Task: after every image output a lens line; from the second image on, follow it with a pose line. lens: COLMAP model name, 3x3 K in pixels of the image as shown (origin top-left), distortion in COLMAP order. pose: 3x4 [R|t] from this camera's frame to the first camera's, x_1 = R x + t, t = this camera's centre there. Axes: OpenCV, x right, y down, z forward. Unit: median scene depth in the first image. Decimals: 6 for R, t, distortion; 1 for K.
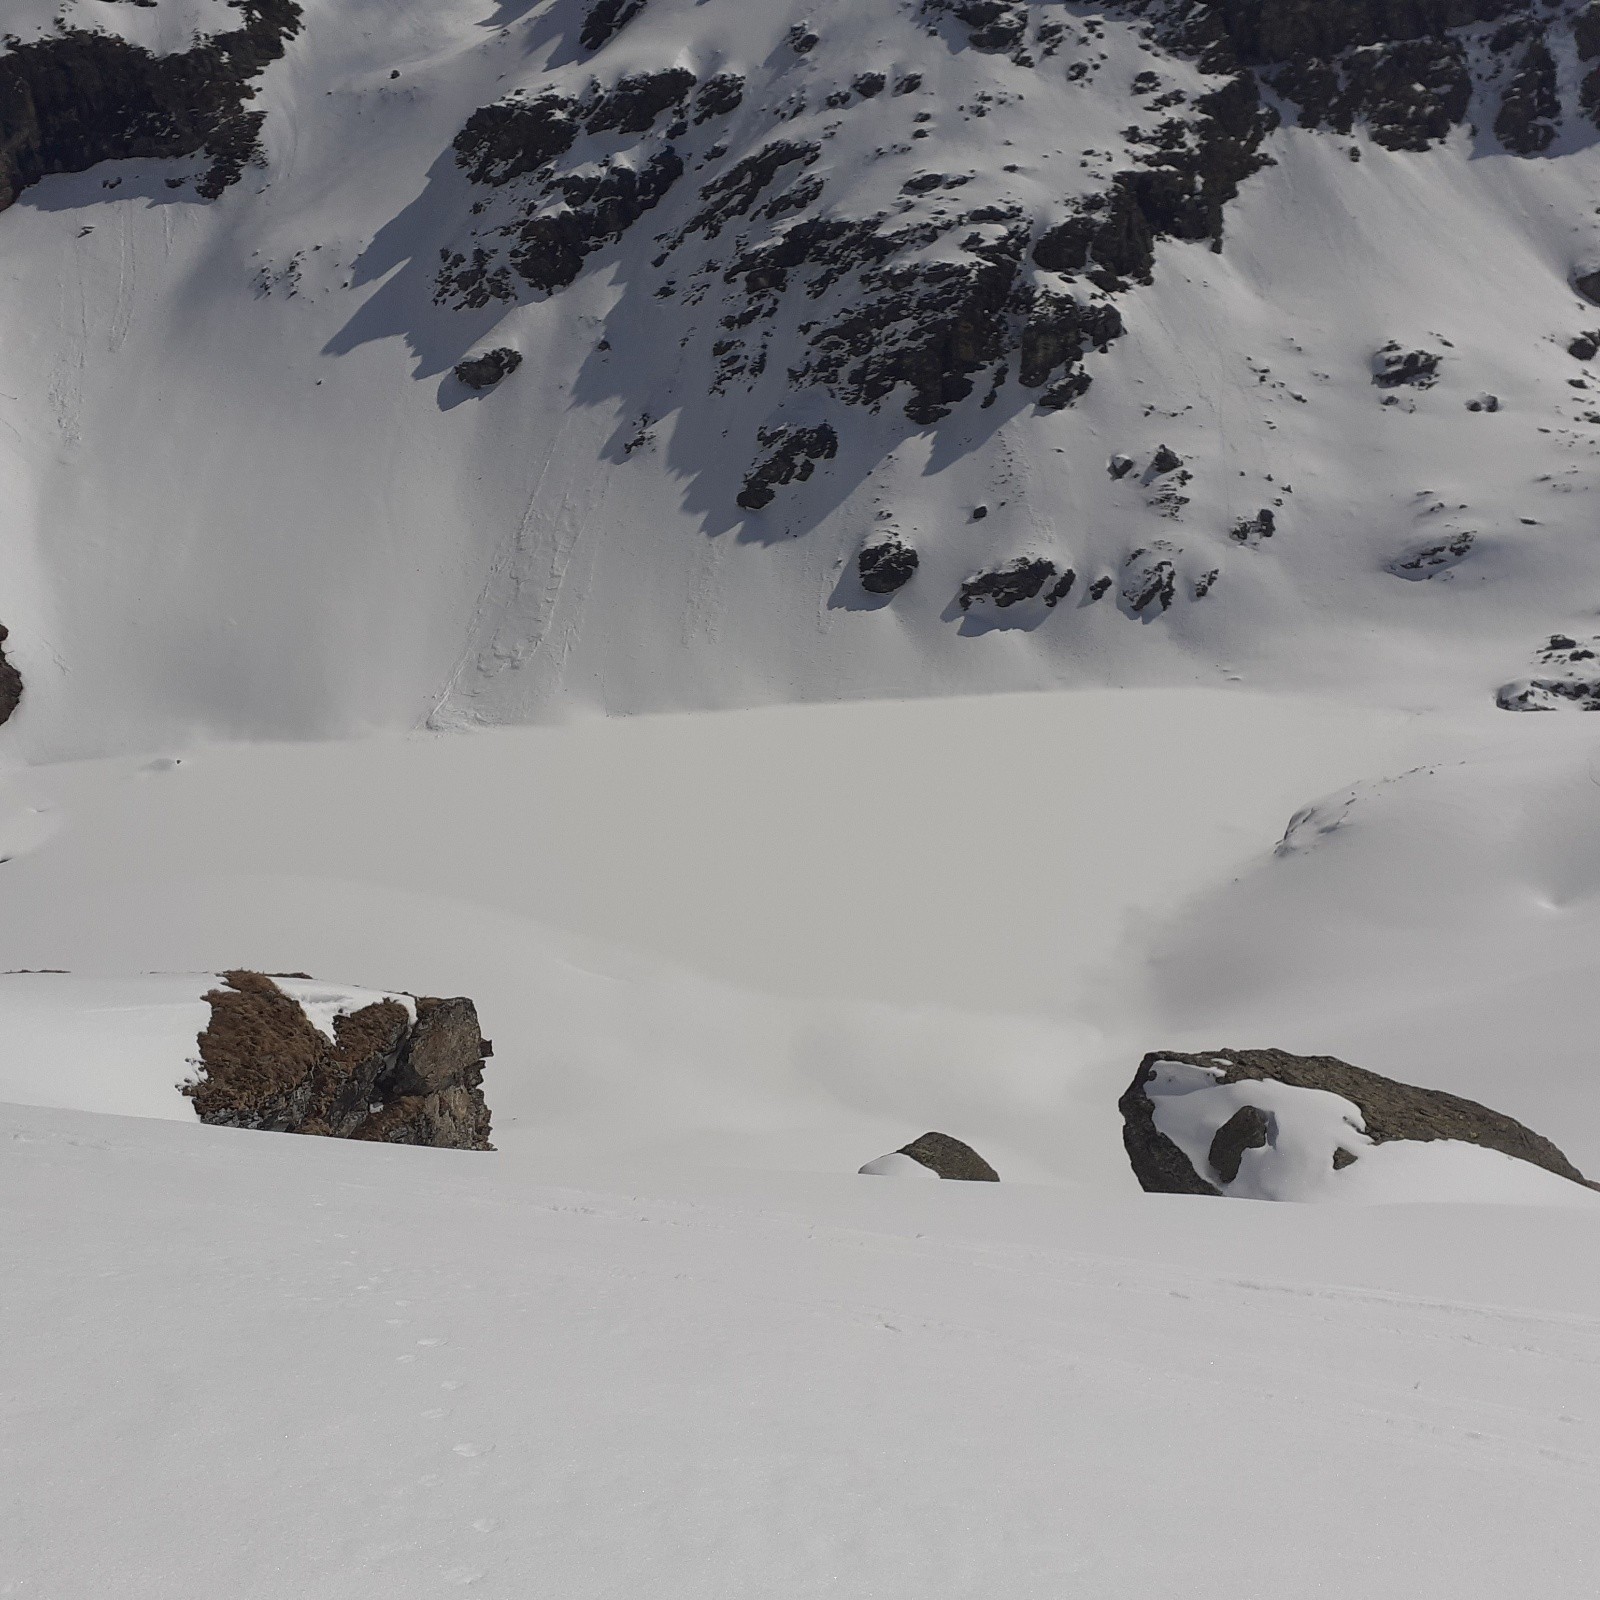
lens RADIAL K [[1731.5, 0, 800.6], [0, 1731.5, 831.7], [0, 0, 1]] dist [0.010811, -0.024145]
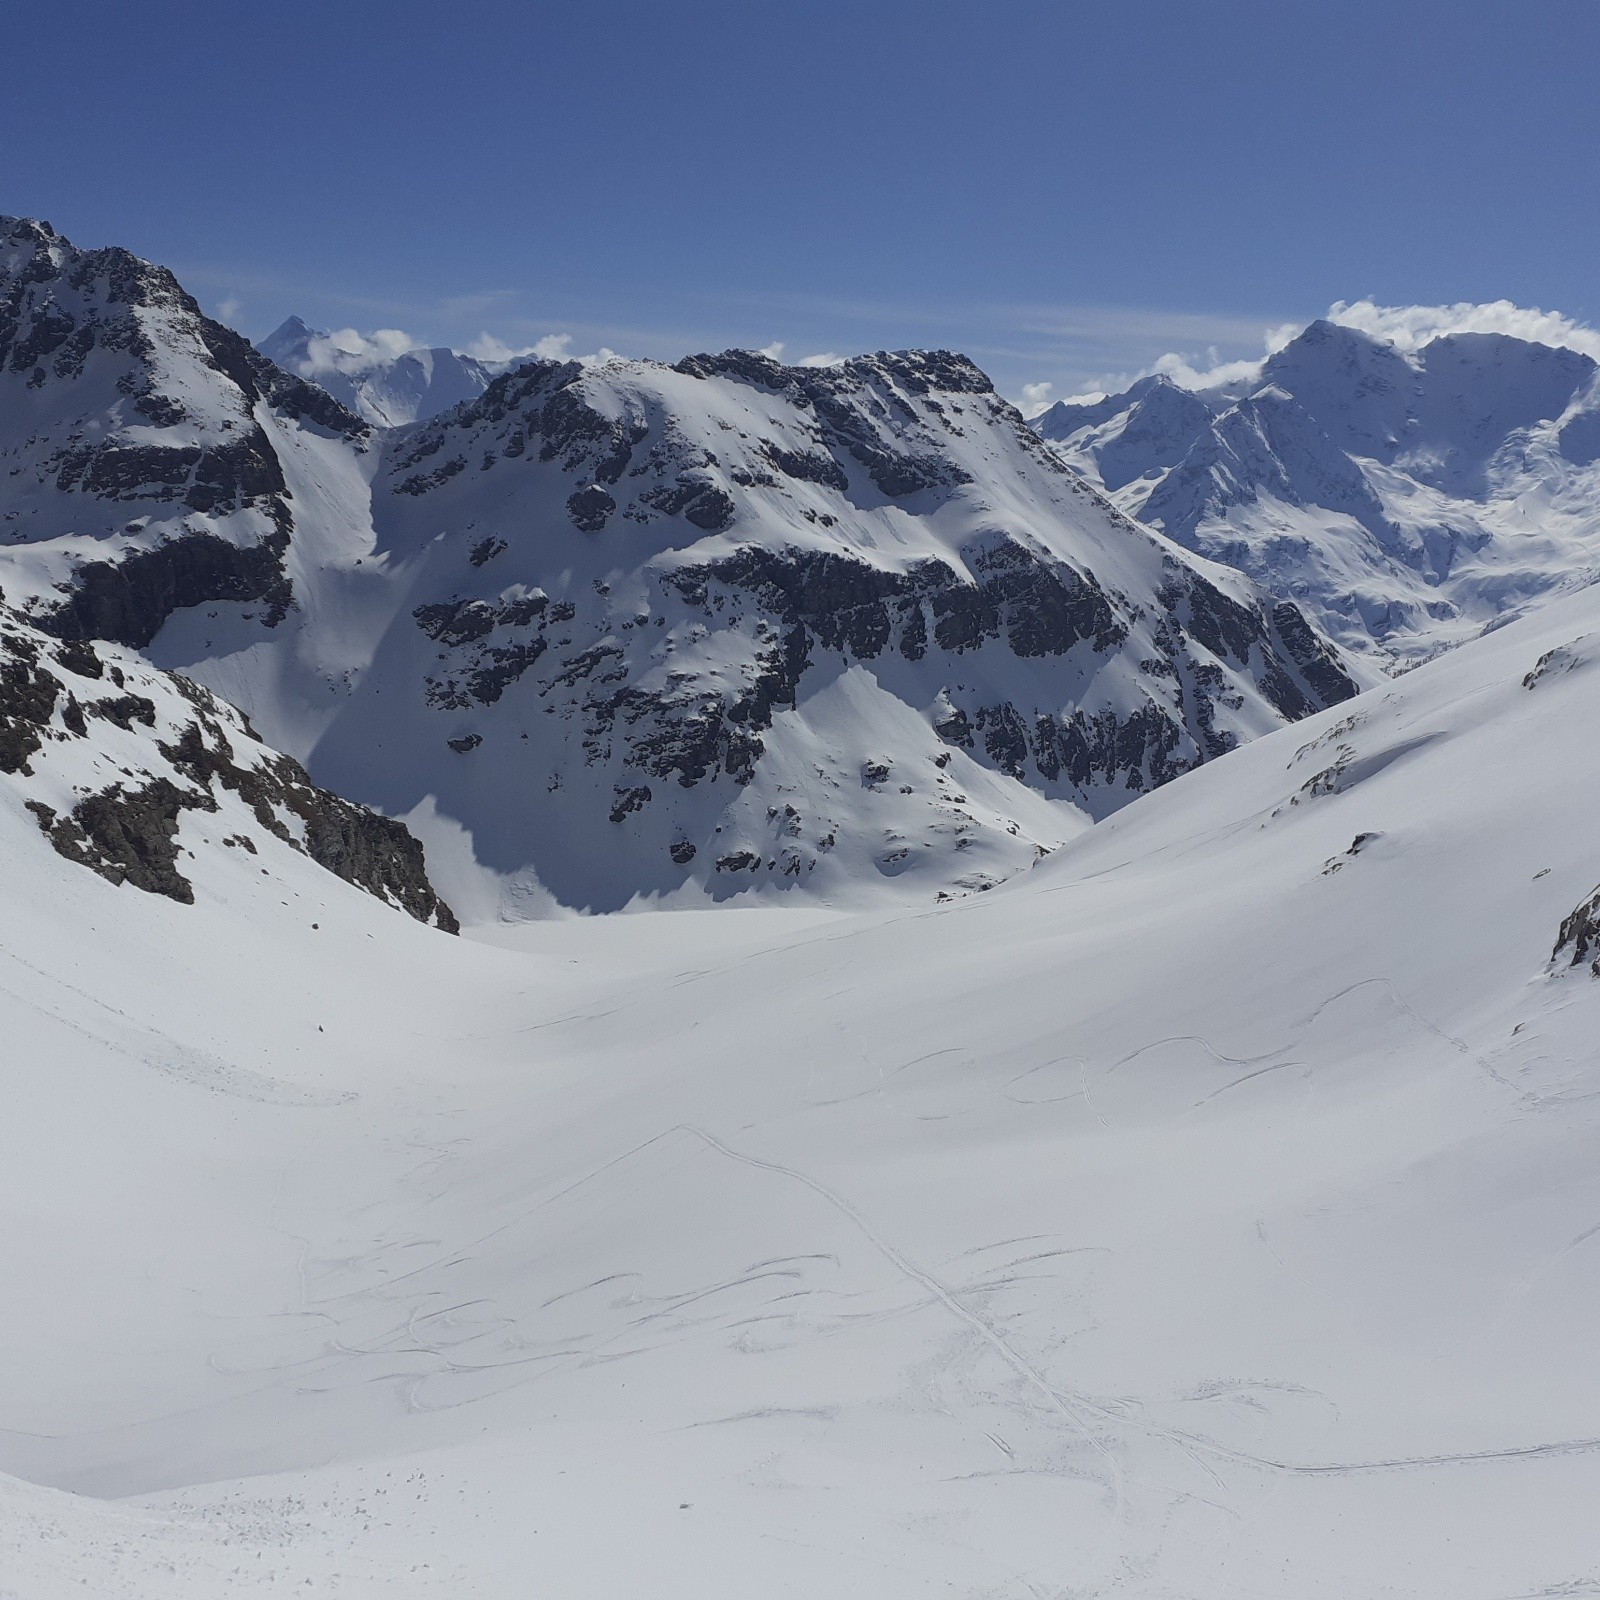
lens RADIAL K [[1680.9, 0, 819.3], [0, 1680.9, 800.7], [0, 0, 1]] dist [0.195518, -0.576733]
pose [[0.929627, 0.037619, 0.366577, -0.554949], [0.004255, 0.993613, -0.112759, 0.034635], [-0.368477, 0.106383, 0.923530, -1.078397]]
